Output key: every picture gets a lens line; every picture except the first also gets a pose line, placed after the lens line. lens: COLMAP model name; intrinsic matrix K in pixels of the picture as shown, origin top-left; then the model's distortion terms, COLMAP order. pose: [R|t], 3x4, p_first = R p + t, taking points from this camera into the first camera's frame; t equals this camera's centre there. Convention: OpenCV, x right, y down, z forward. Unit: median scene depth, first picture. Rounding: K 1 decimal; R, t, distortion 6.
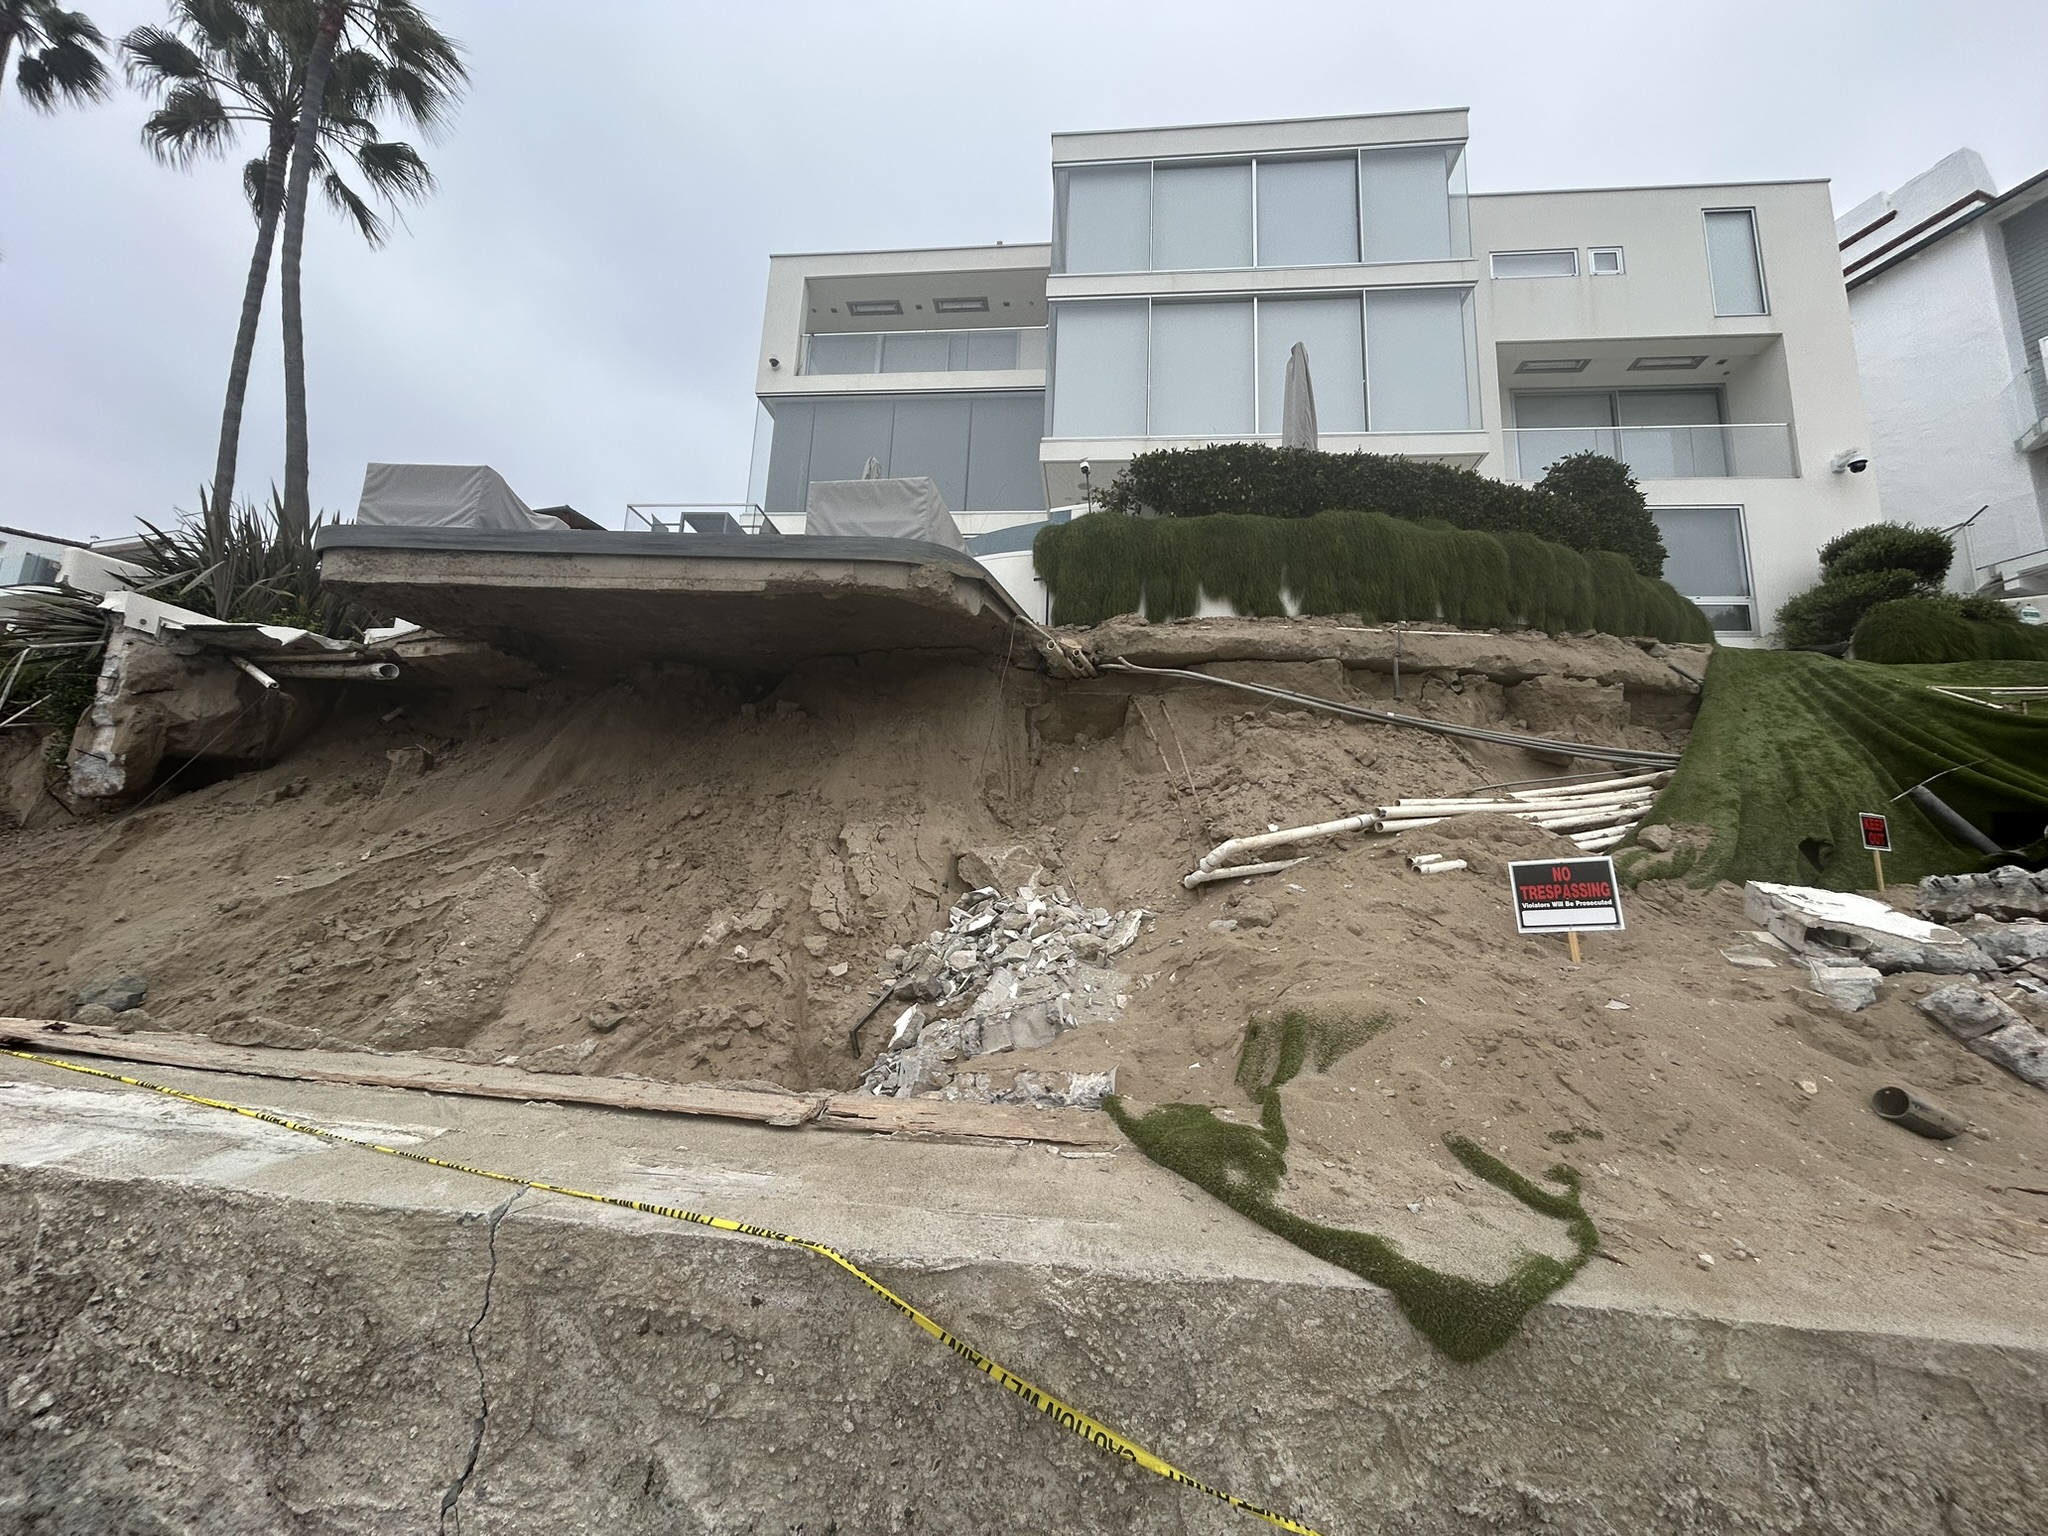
lens RADIAL K [[818.2, 0, 1024.0], [0, 818.2, 768.0], [0, 0, 1]] dist [0.000288, 0.000605]
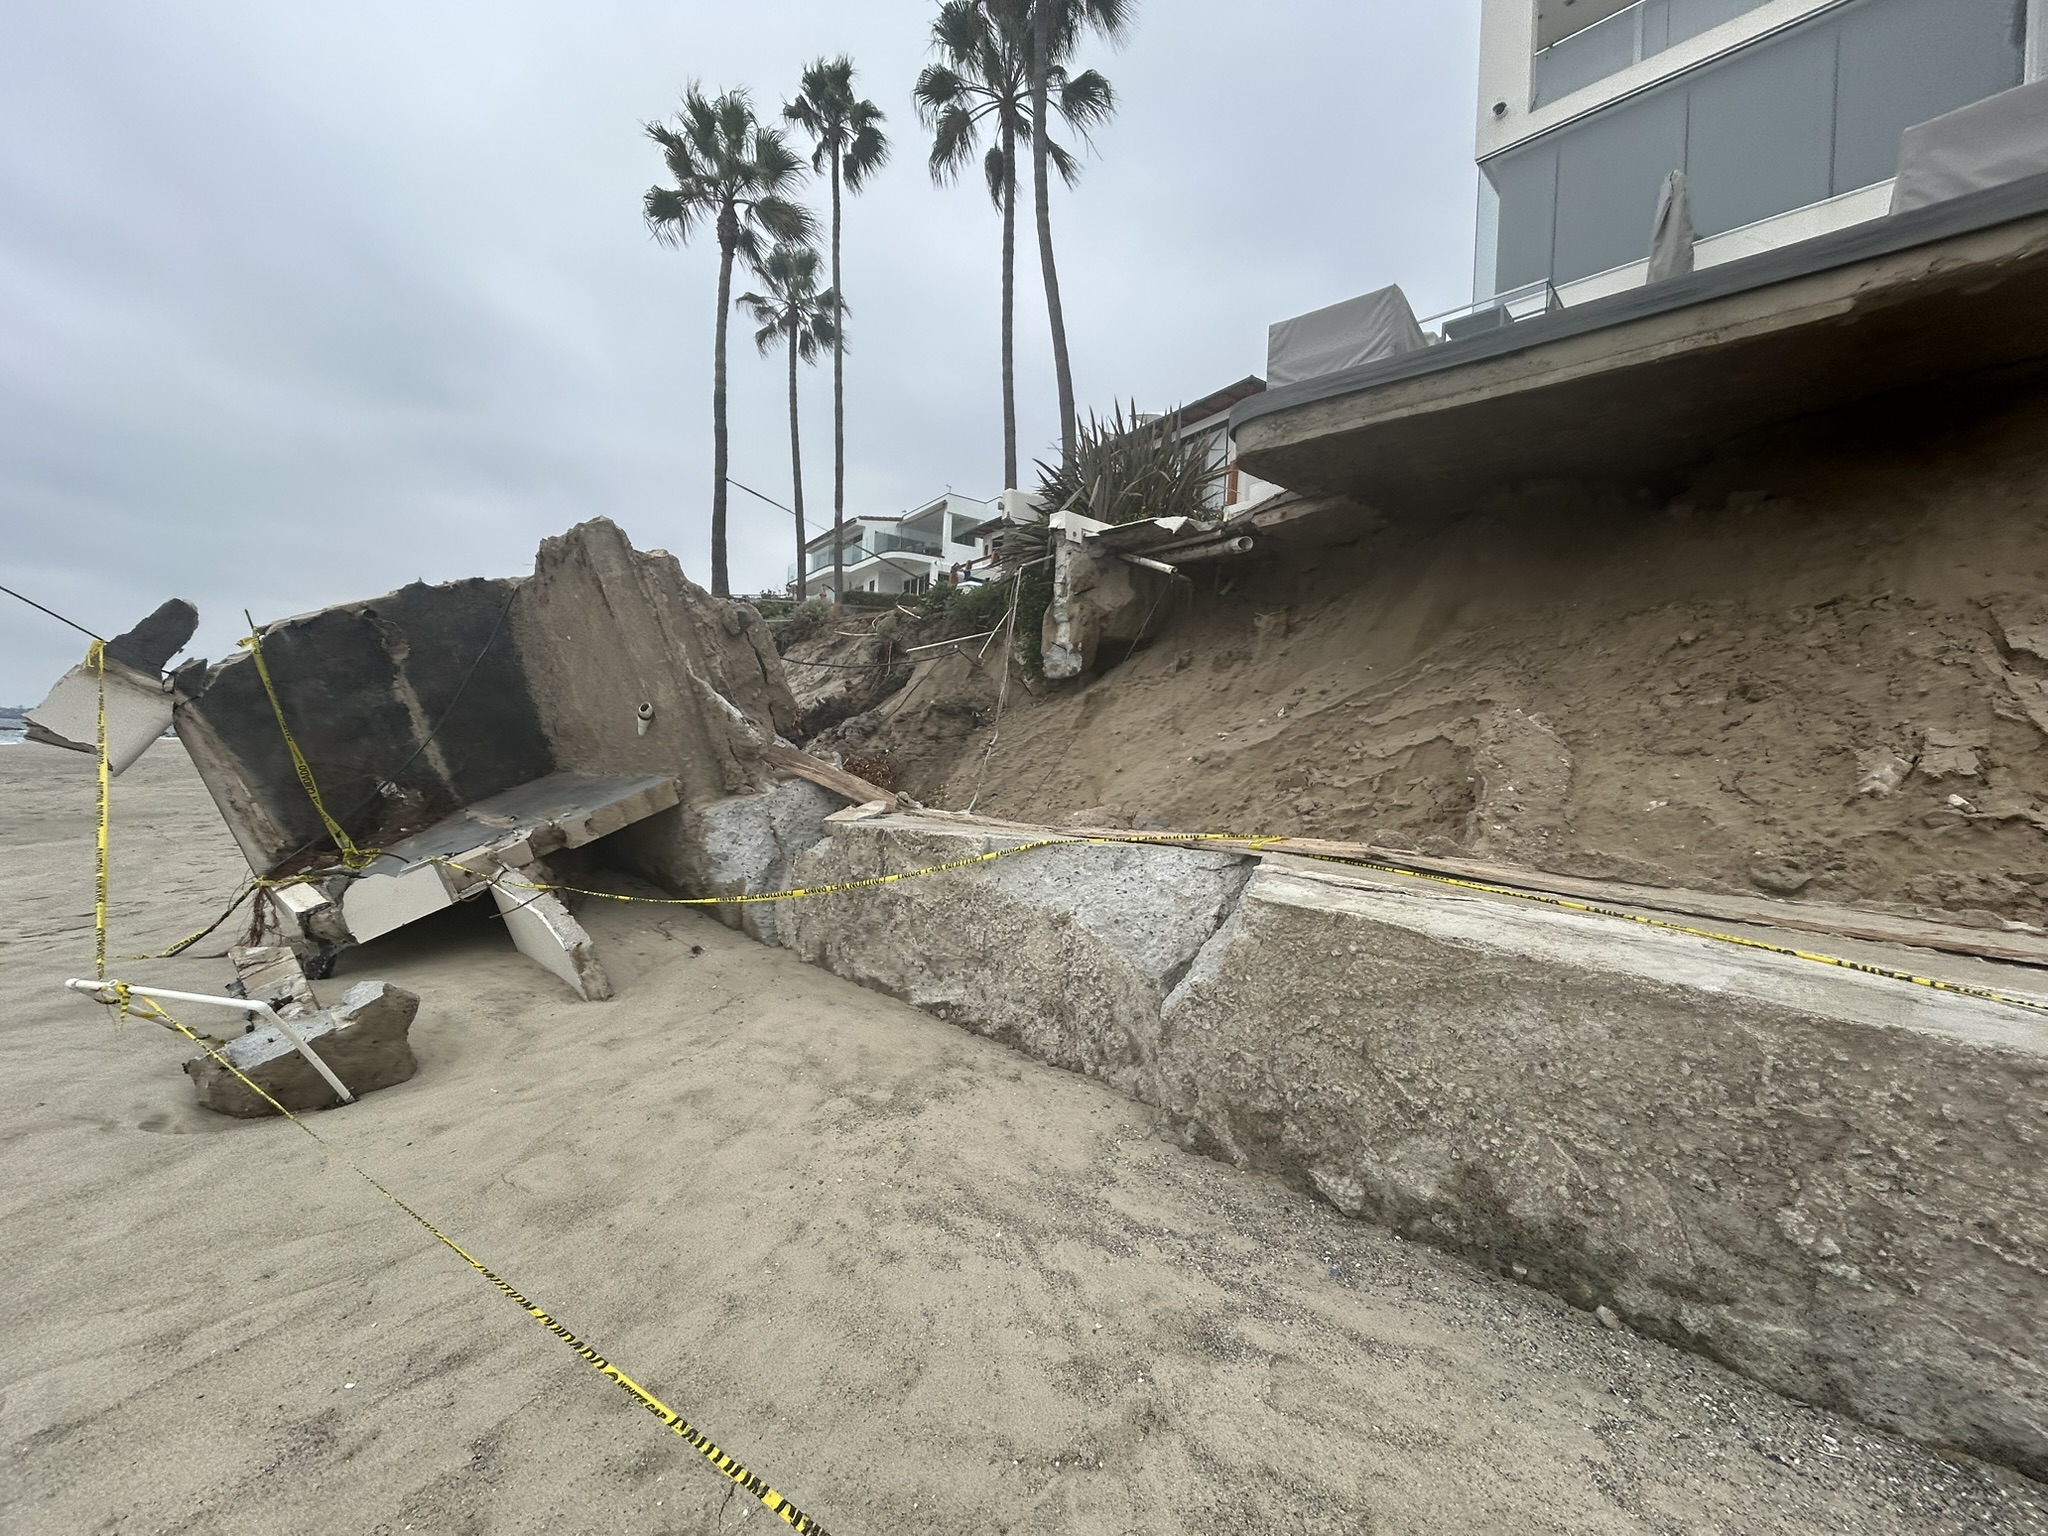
lens RADIAL K [[811.9, 0, 1024.0], [0, 811.9, 768.0], [0, 0, 1]] dist [-0.000772, 0.000137]
pose [[0.780581, -0.005867, -0.625027, -0.380496], [0.104056, 0.987222, 0.120687, 0.013883], [0.616332, -0.159244, 0.771217, -0.045099]]
